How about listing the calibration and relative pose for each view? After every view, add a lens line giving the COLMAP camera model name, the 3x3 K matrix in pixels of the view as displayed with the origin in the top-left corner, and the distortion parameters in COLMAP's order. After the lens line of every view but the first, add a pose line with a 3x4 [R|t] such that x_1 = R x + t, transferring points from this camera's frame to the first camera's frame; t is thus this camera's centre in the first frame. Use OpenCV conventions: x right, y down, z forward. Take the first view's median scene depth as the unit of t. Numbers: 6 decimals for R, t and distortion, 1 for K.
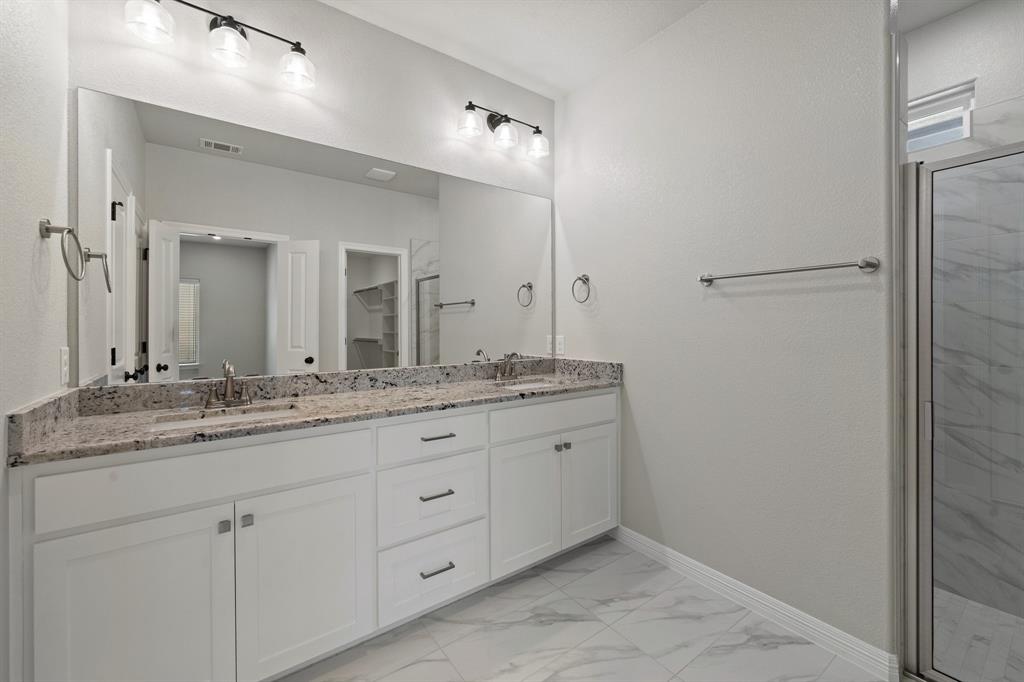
lens RADIAL K [[420.6, 0, 515.4], [0, 420.6, 330.2], [0, 0, 1]] dist [-0.000186, 0.000415]
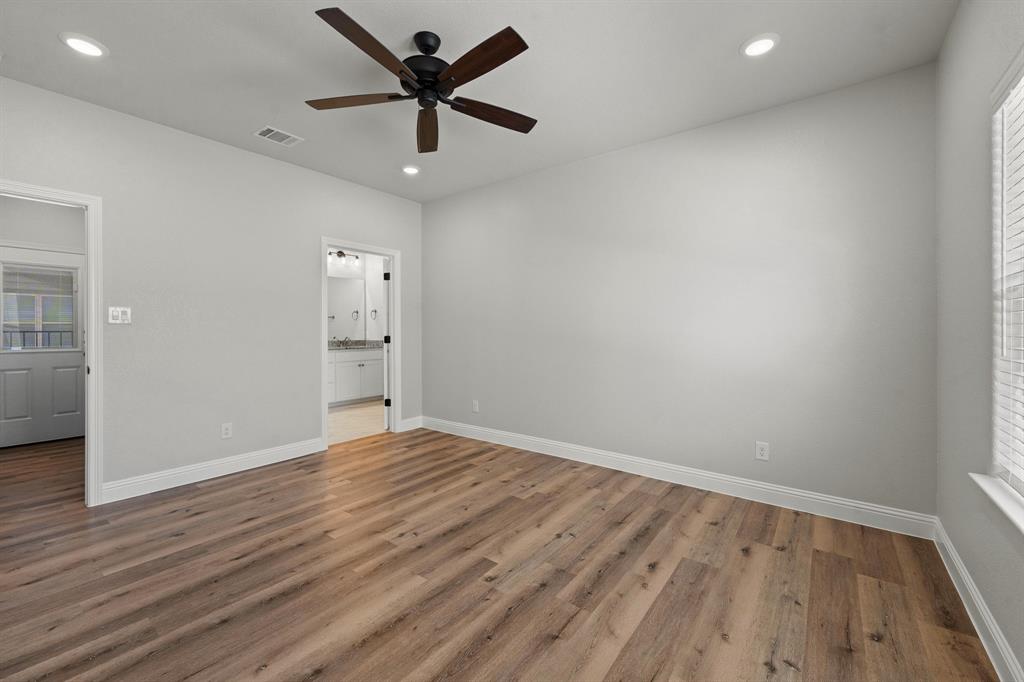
lens RADIAL K [[424.5, 0, 518.1], [0, 424.5, 335.6], [0, 0, 1]] dist [-0.000920, -0.000193]
pose [[0.958585, -0.000573, 0.284806, 0.339693], [-0.001962, 0.999961, 0.008613, 0.017721], [-0.284800, -0.008815, 0.958547, -2.470267]]
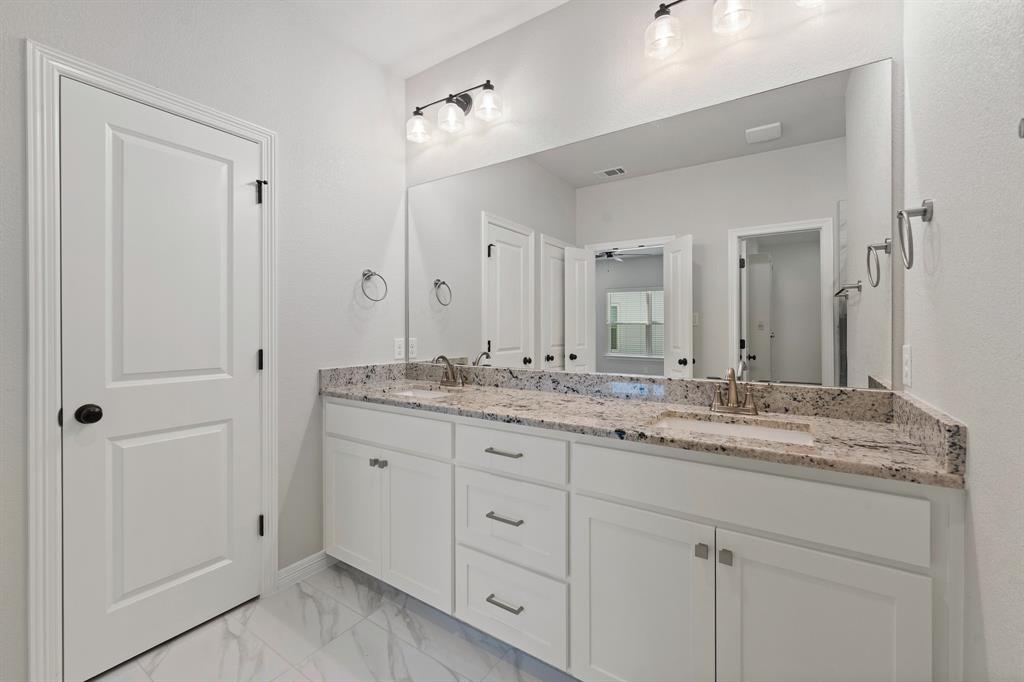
lens RADIAL K [[420.6, 0, 515.4], [0, 420.6, 330.2], [0, 0, 1]] dist [-0.000186, 0.000415]
pose [[0.340299, 0.006700, -0.940293, 0.520701], [-0.005752, 0.999971, 0.005044, -0.003697], [0.940300, 0.003692, 0.340327, 0.584380]]
